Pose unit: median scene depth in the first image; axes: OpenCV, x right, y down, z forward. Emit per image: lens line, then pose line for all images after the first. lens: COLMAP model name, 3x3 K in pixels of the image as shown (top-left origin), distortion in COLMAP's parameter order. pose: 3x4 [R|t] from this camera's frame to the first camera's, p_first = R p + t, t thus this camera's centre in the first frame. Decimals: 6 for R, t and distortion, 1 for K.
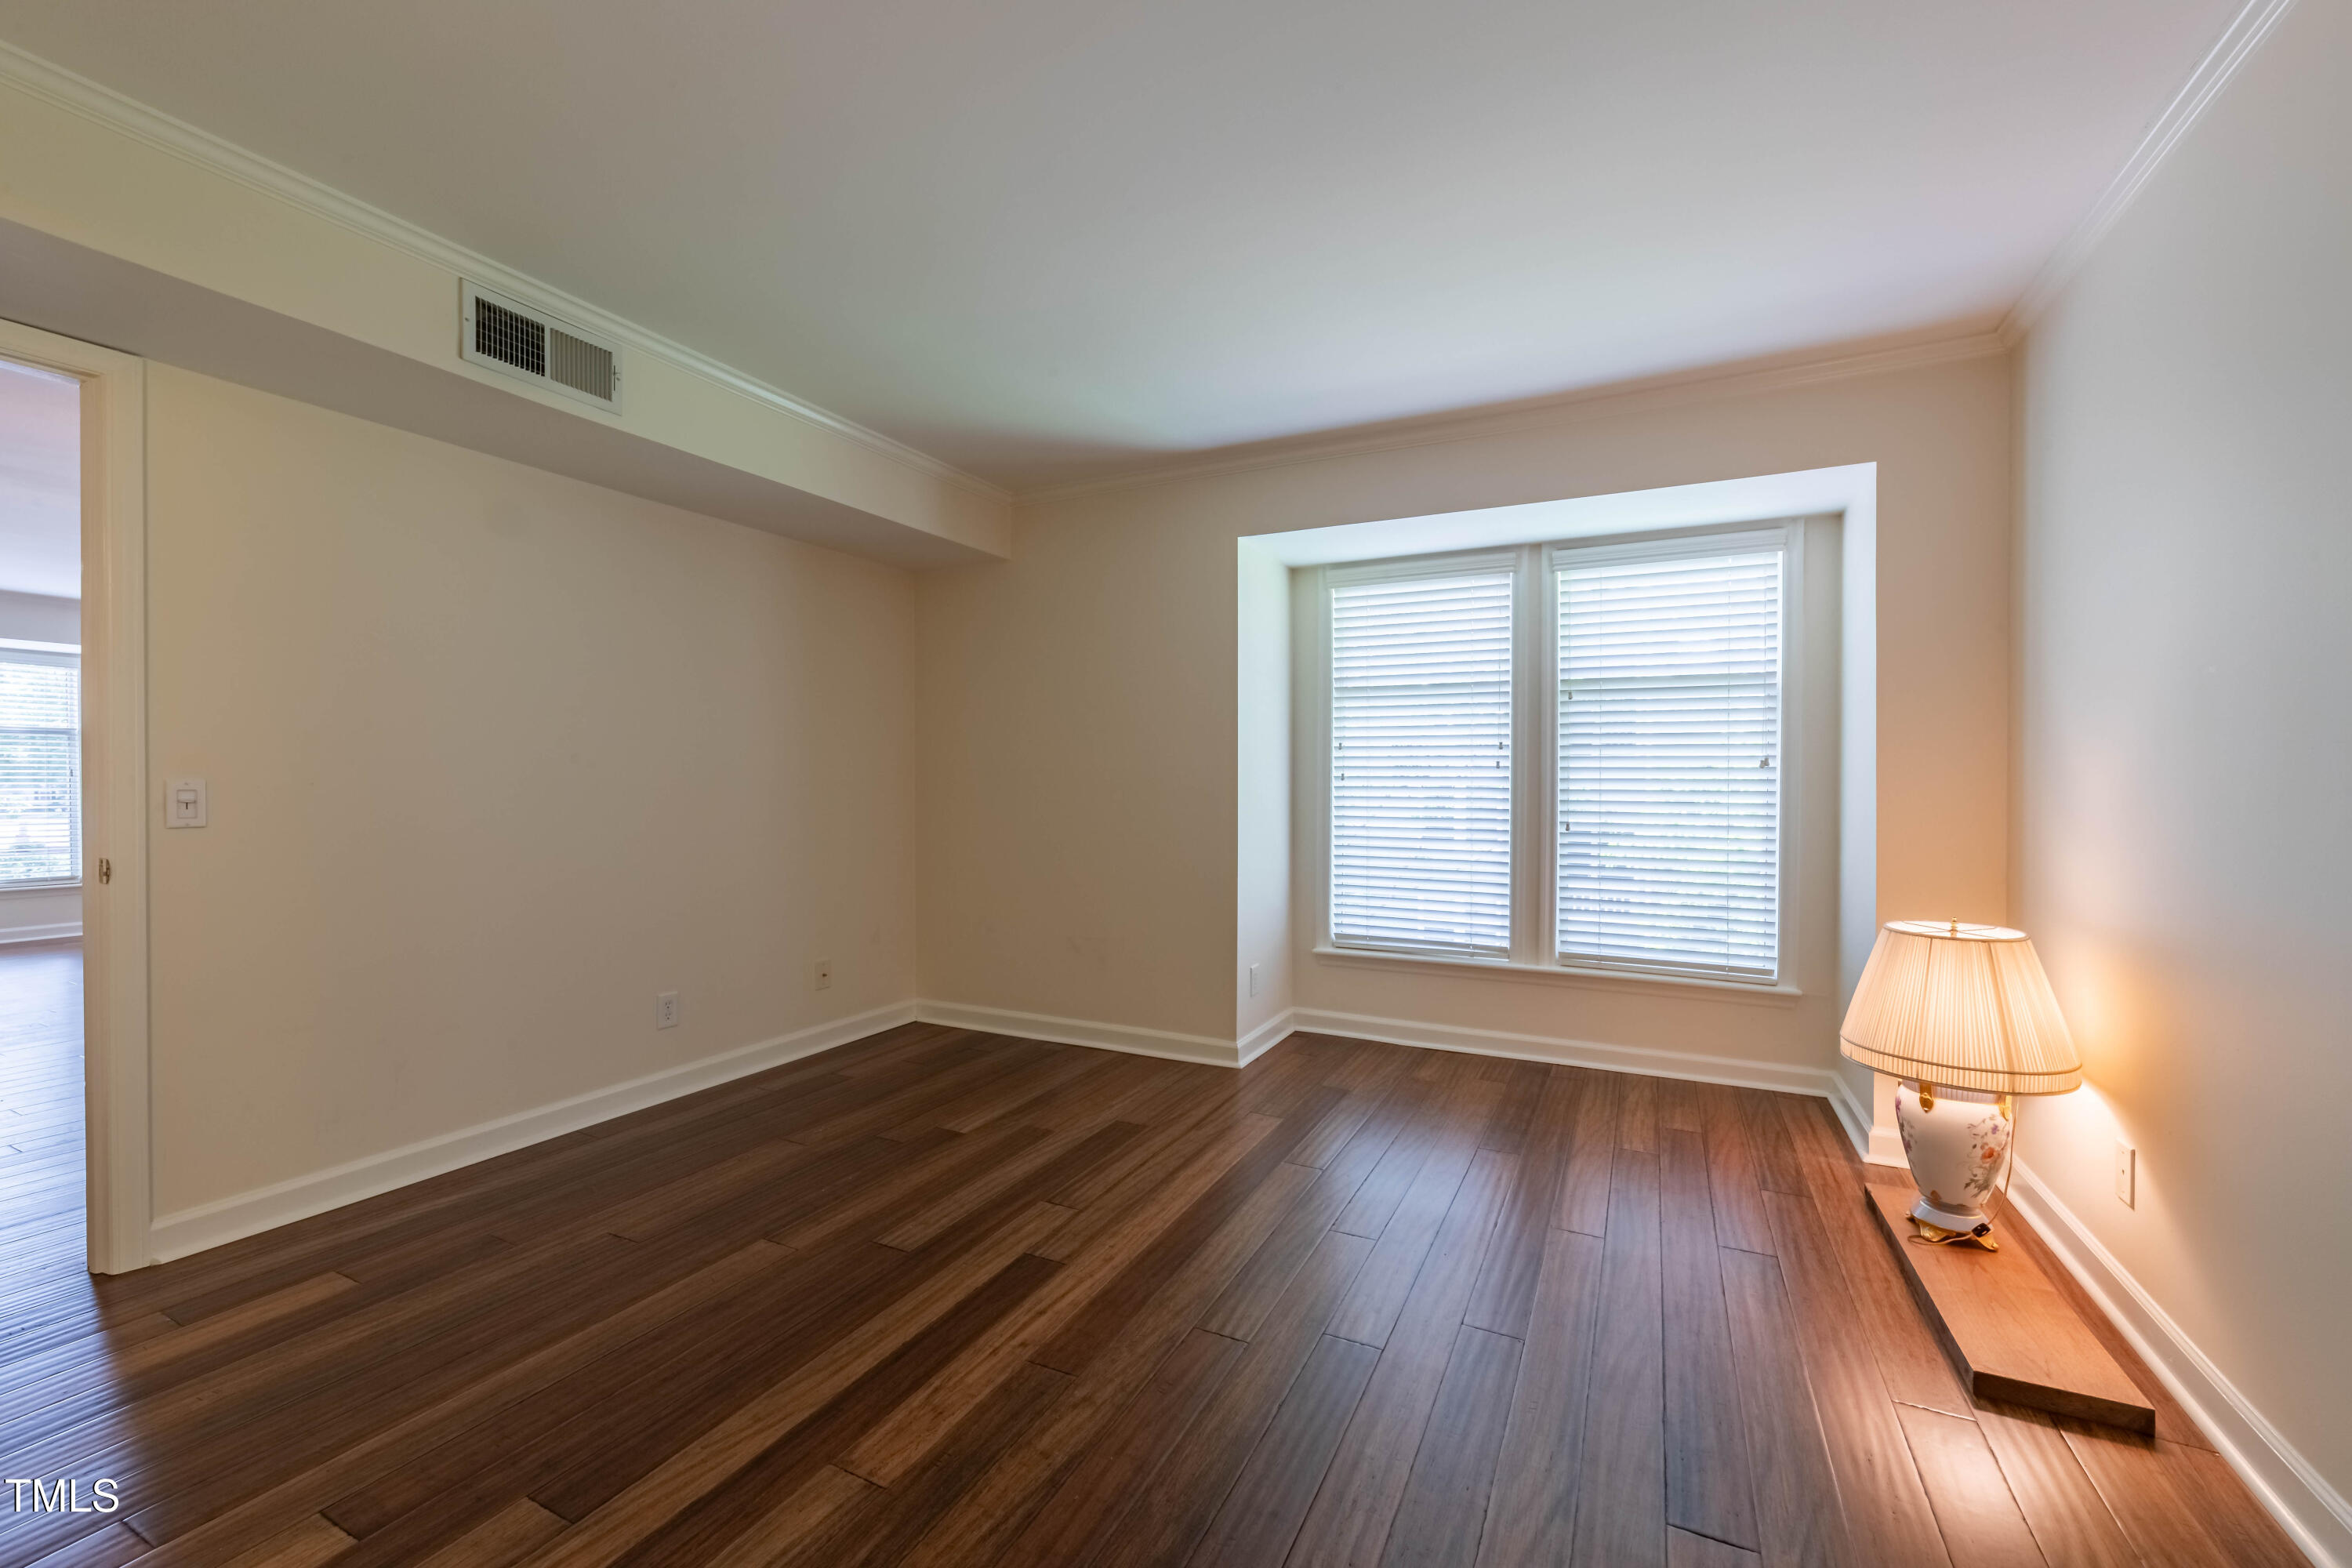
lens RADIAL K [[944.4, 0, 1183.5], [0, 944.4, 784.2], [0, 0, 1]] dist [0.005088, -0.003701]
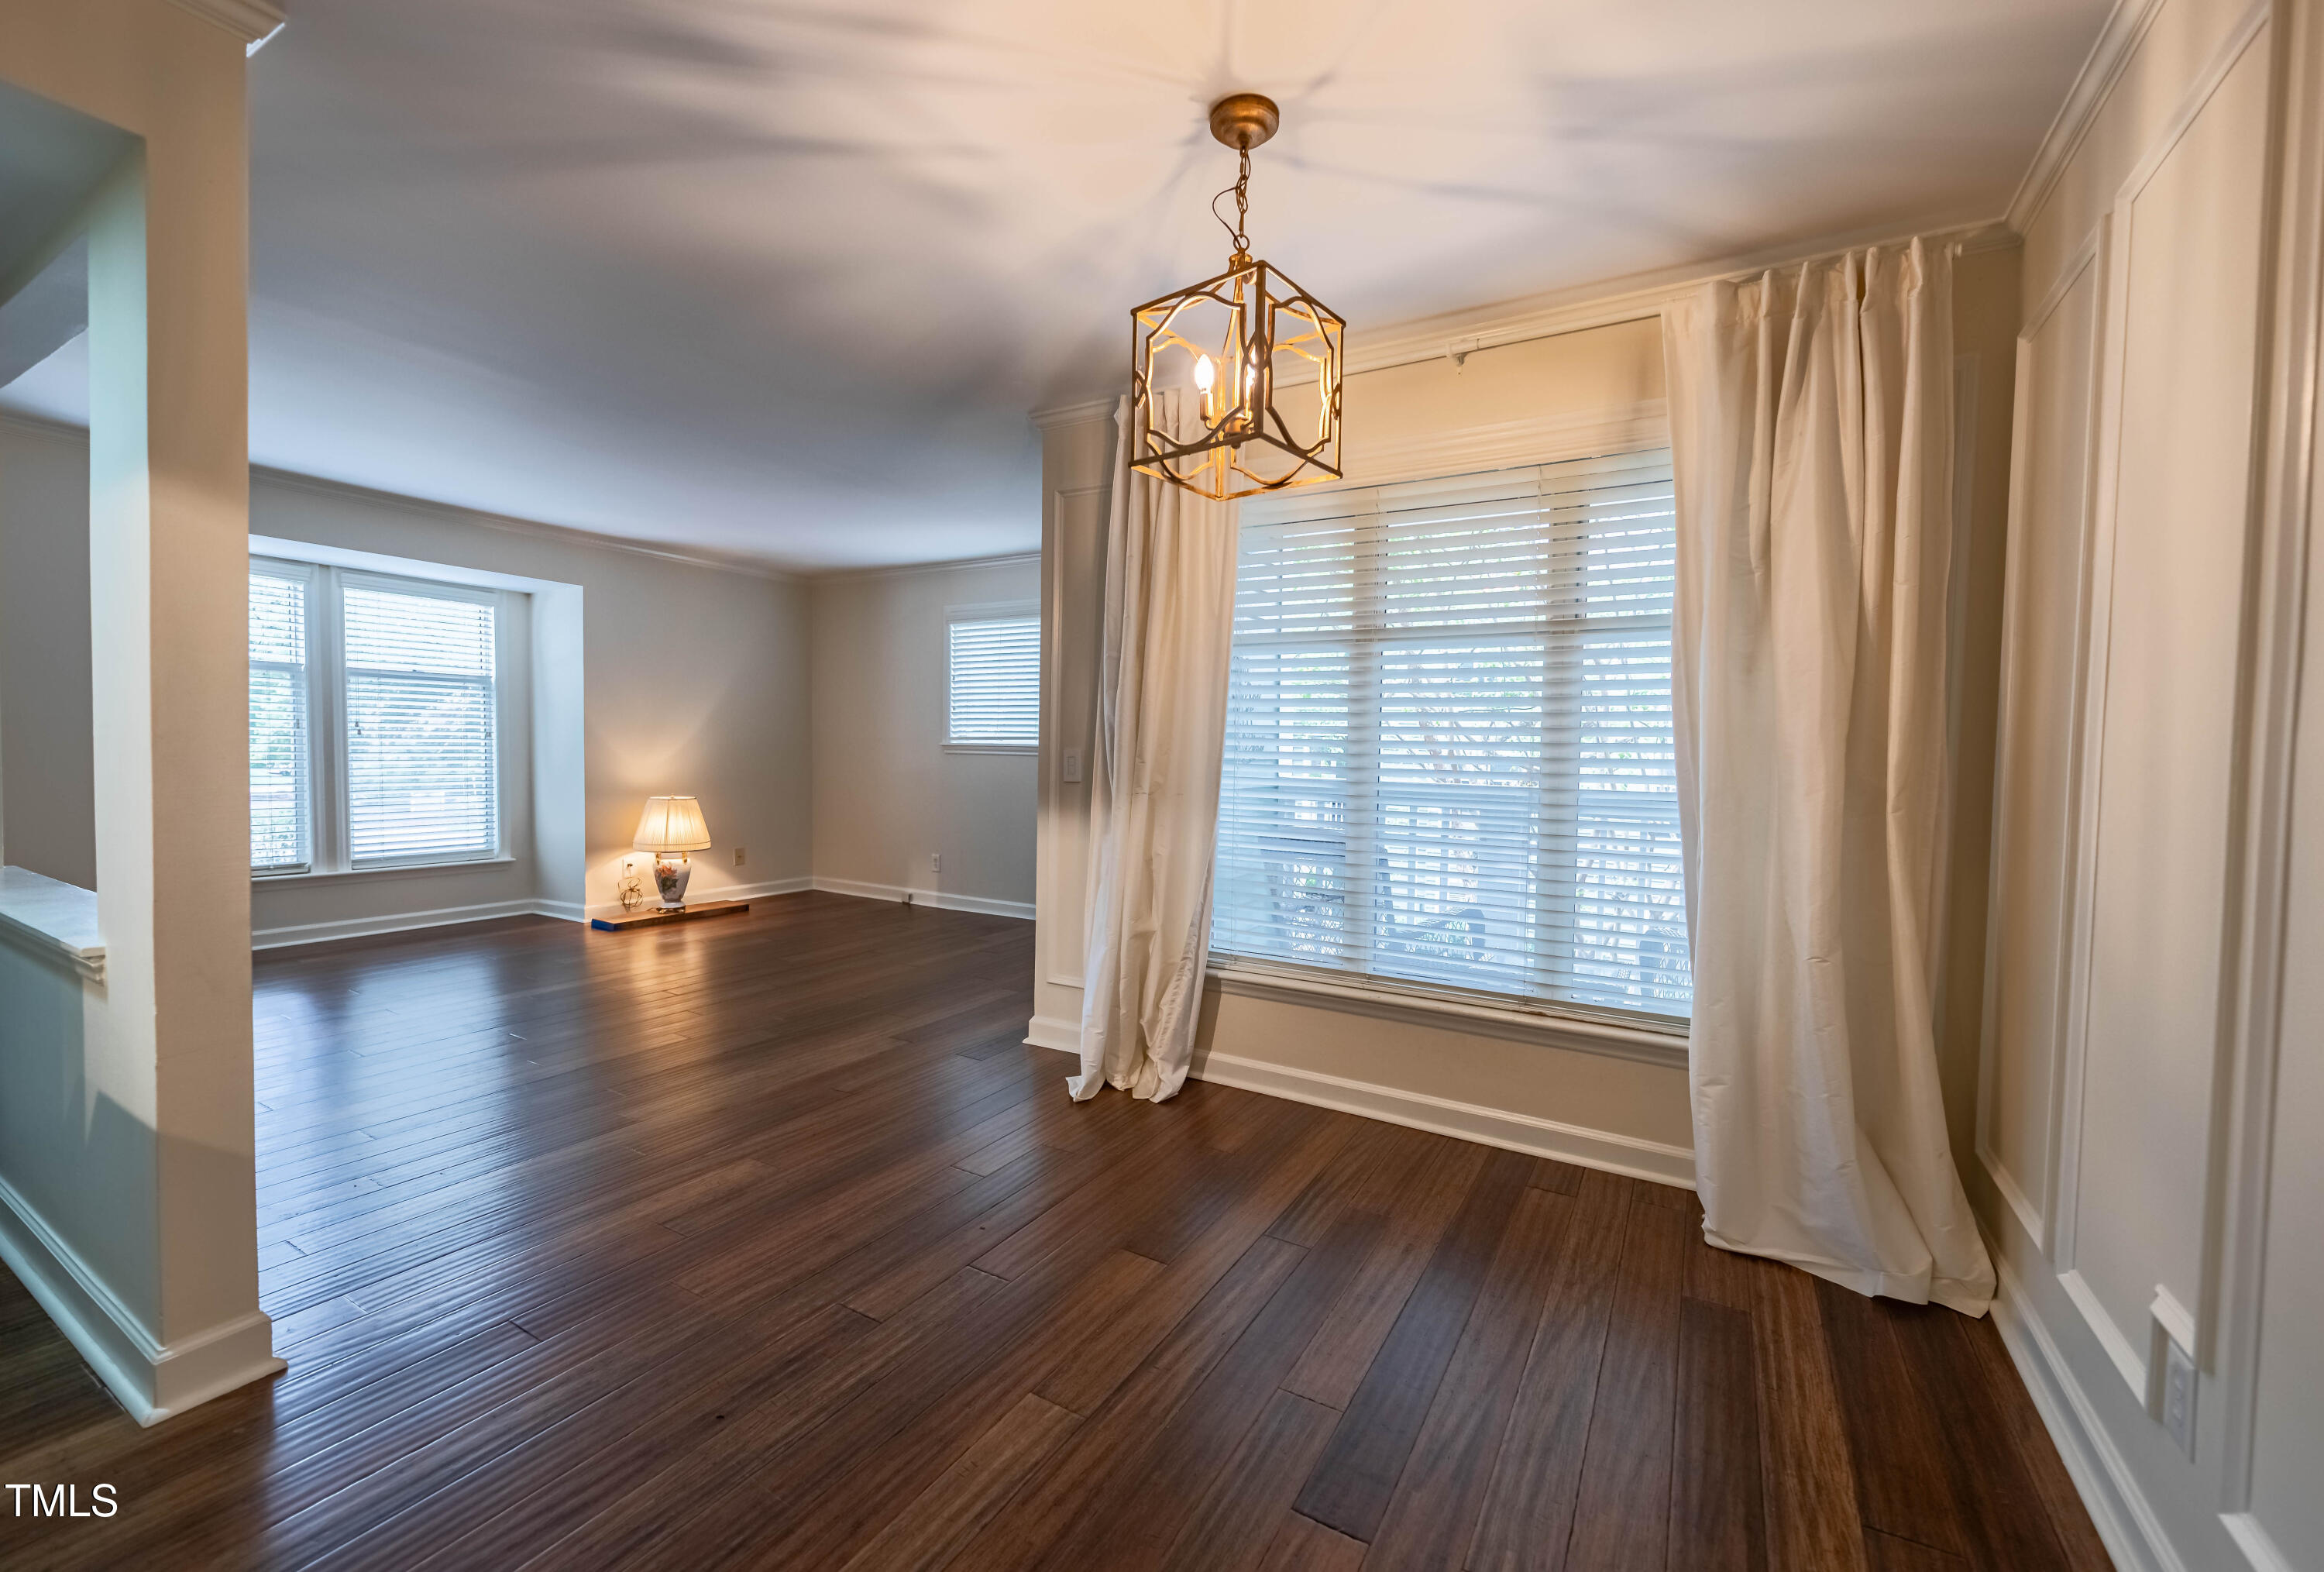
lens RADIAL K [[933.2, 0, 1144.2], [0, 933.2, 787.5], [0, 0, 1]] dist [0.005088, -0.003701]
pose [[0.084577, -0.045182, 0.995392, -0.904439], [-0.011590, 0.998859, 0.046324, -0.007847], [-0.996350, -0.015454, 0.083957, -0.306878]]
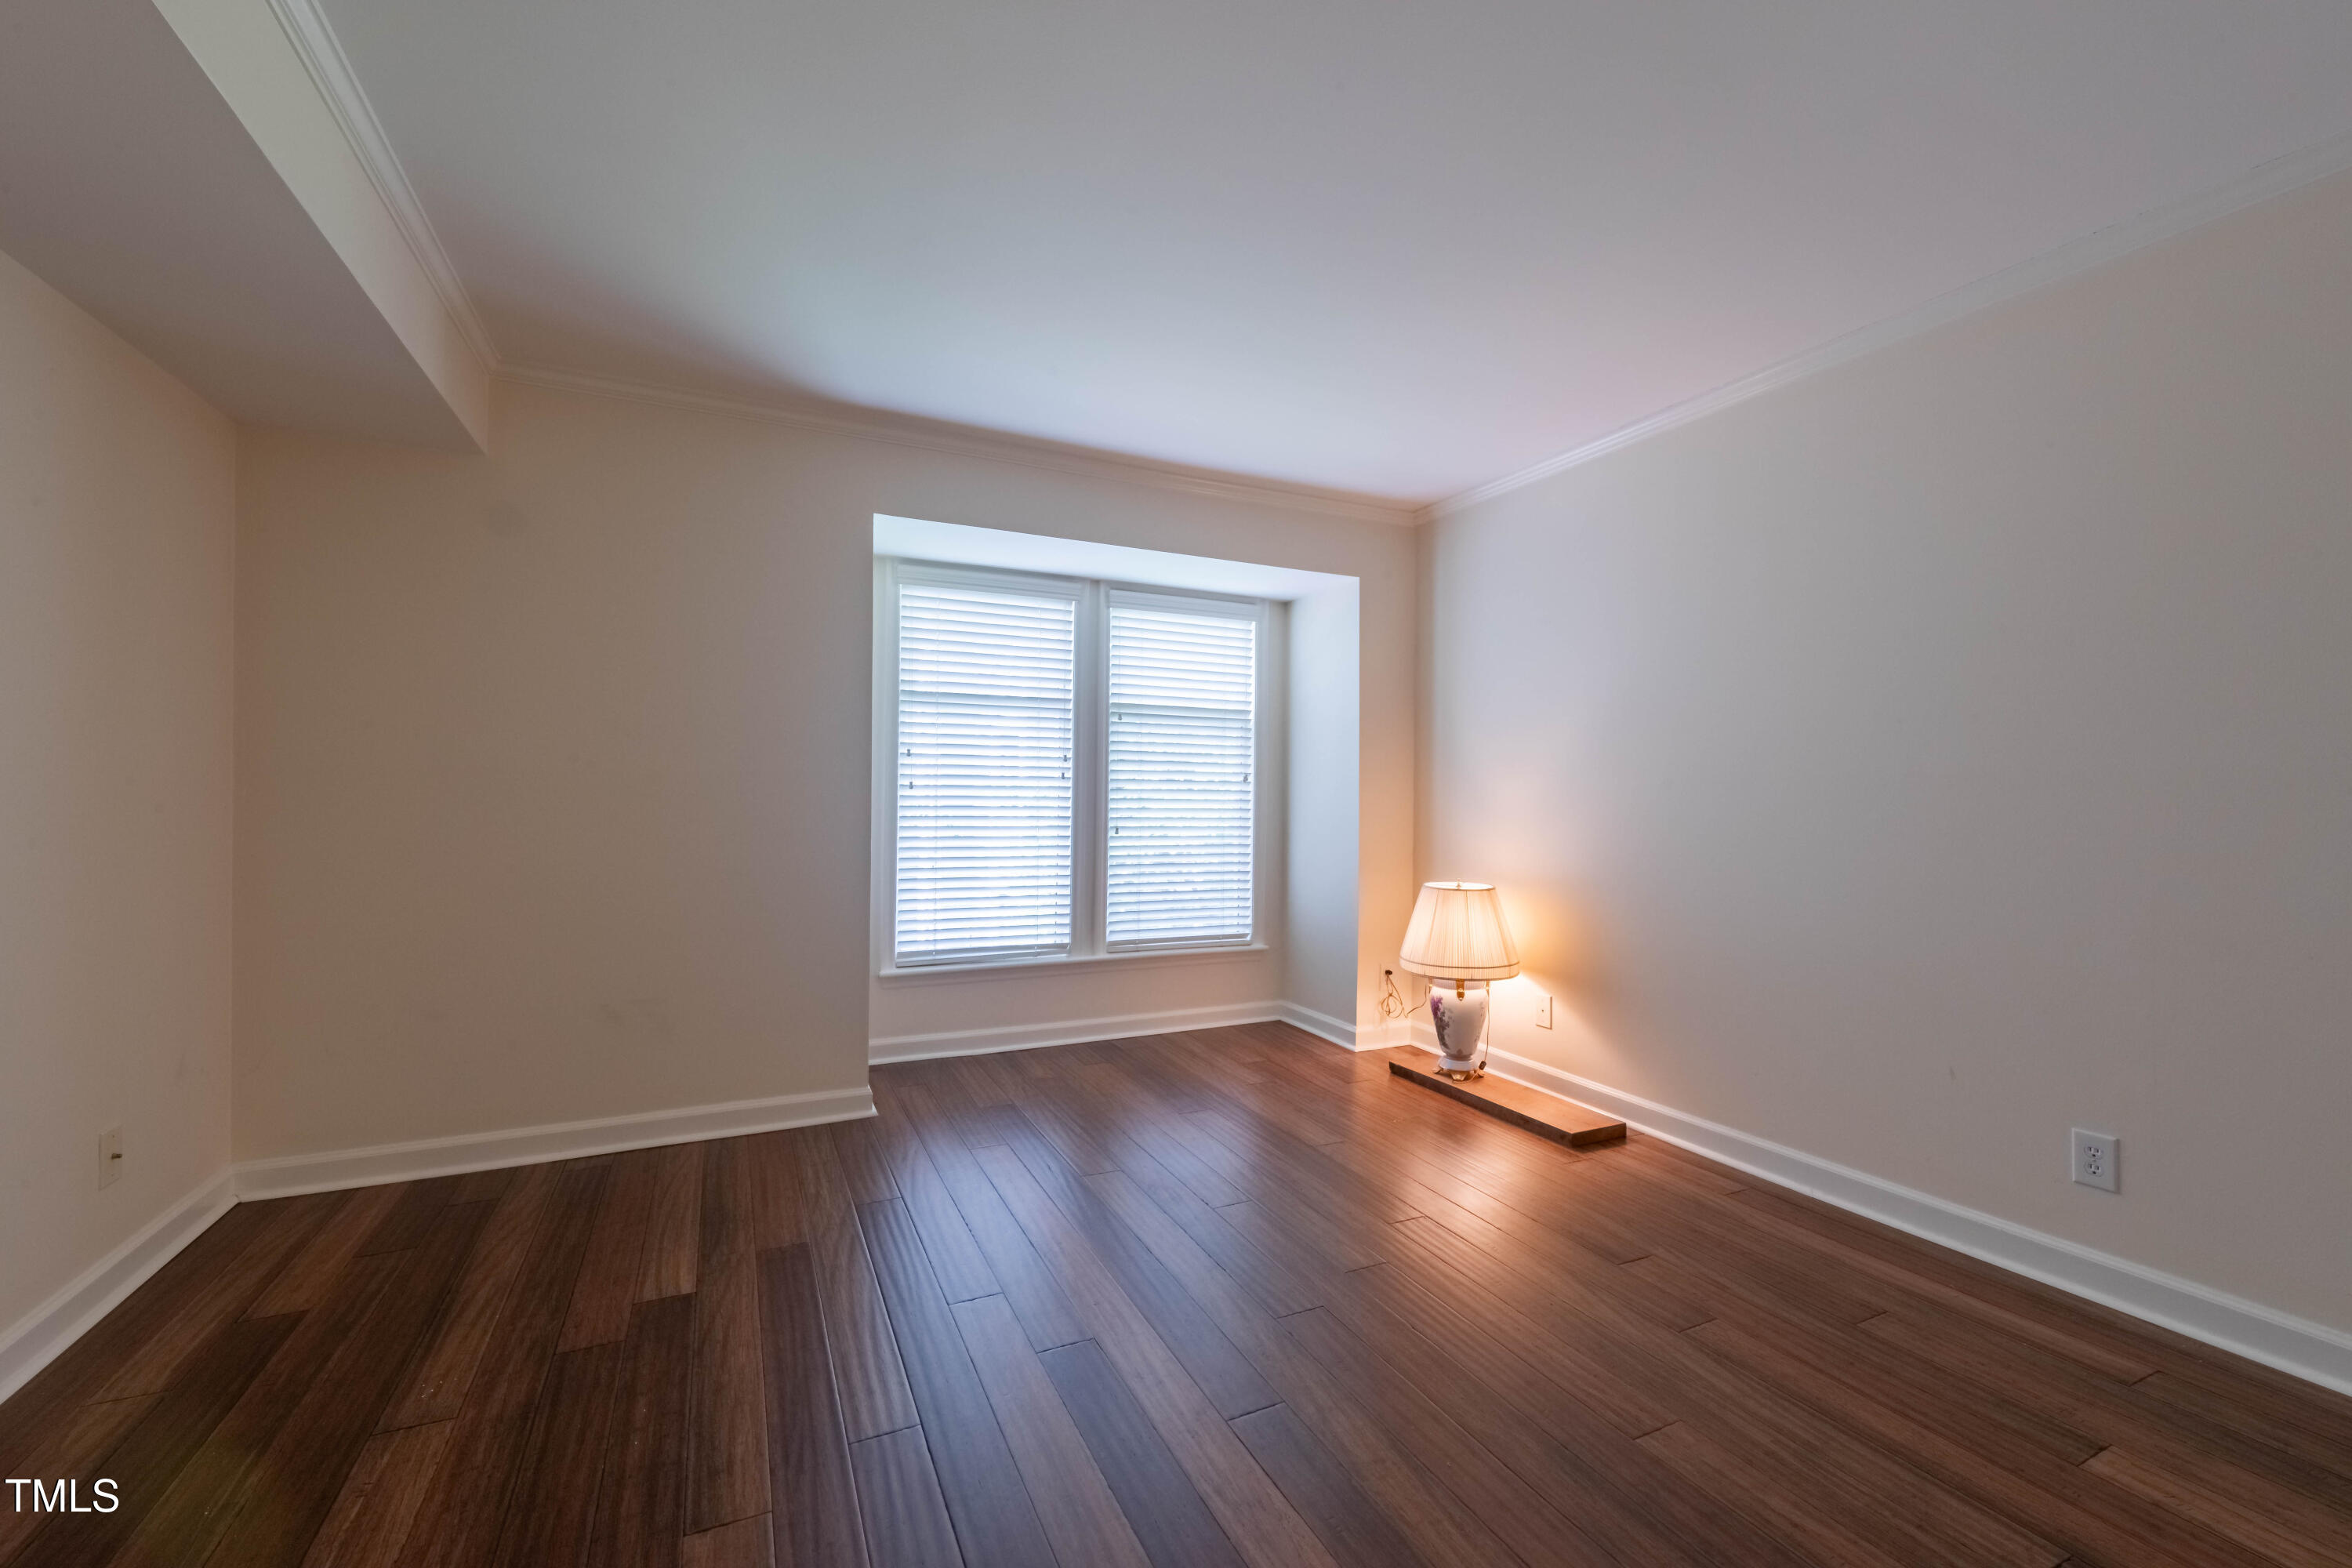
lens RADIAL K [[944.4, 0, 1179.4], [0, 944.4, 790.1], [0, 0, 1]] dist [0.005088, -0.003701]
pose [[0.618642, 0.005787, 0.785651, -0.452052], [-0.003819, 0.999983, -0.004358, 0.000042], [-0.785663, -0.000304, 0.618654, 0.230623]]
